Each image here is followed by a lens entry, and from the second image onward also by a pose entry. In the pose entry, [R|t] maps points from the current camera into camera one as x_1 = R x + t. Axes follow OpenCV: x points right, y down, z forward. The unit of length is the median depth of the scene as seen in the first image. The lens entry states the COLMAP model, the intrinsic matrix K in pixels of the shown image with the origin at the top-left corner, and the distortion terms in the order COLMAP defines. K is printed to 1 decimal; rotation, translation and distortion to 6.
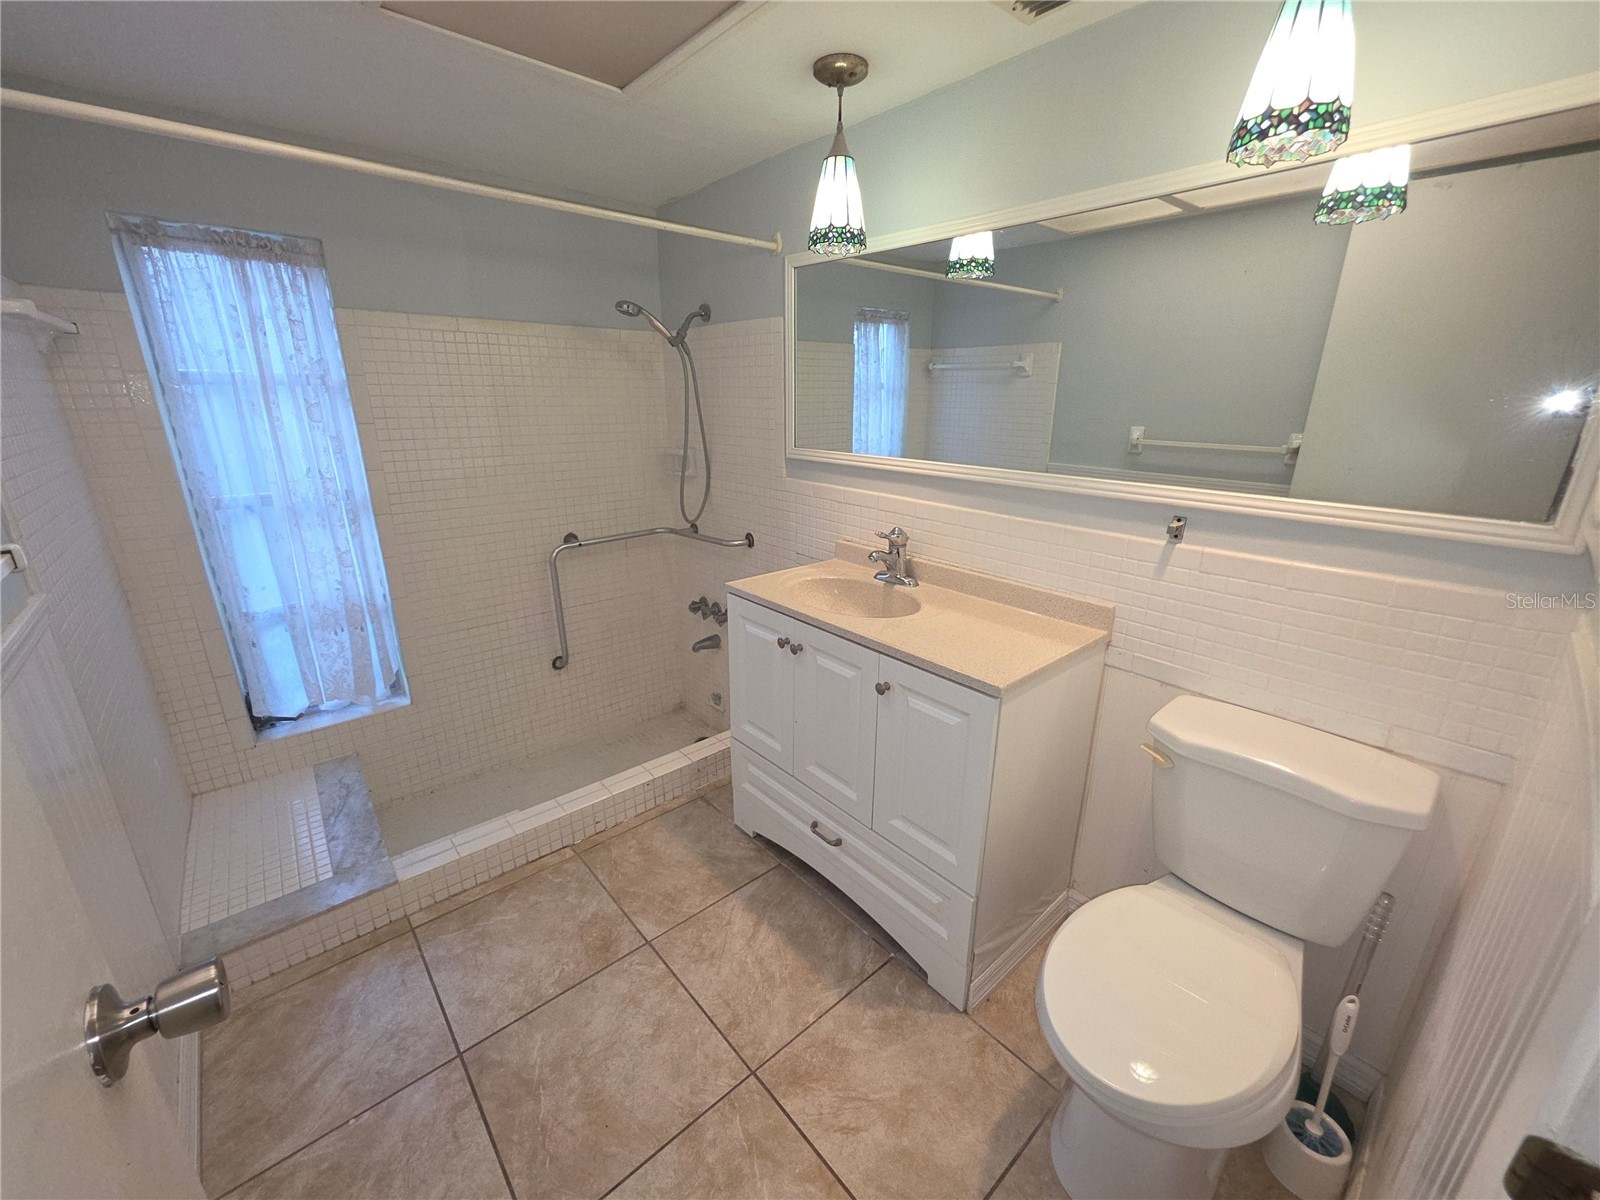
lens RADIAL K [[645.8, 0, 800.2], [0, 645.8, 600.8], [0, 0, 1]] dist [0.002463, -0.000486]
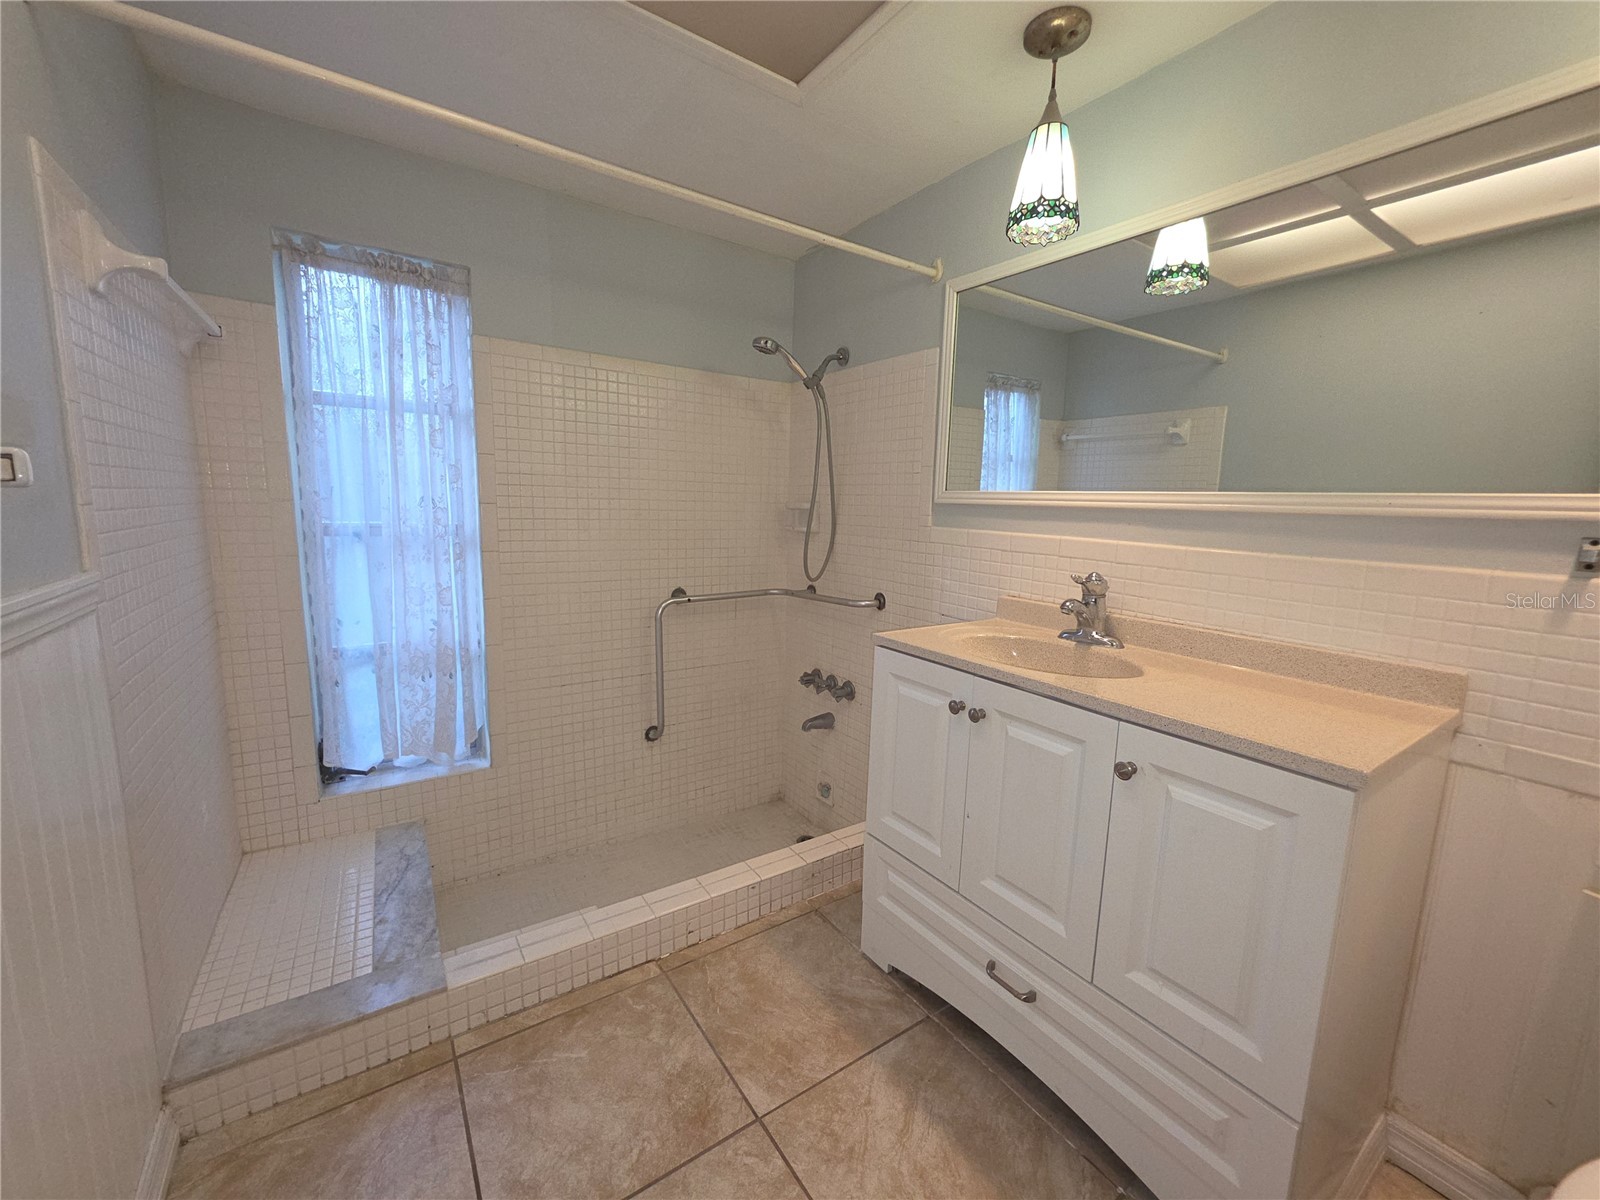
lens RADIAL K [[645.8, 0, 799.7], [0, 645.8, 596.8], [0, 0, 1]] dist [0.002463, -0.000486]
pose [[0.992459, 0.038327, -0.116427, -0.109056], [-0.057014, 0.985195, -0.161682, 0.060471], [0.108506, 0.167101, 0.979951, 0.174246]]
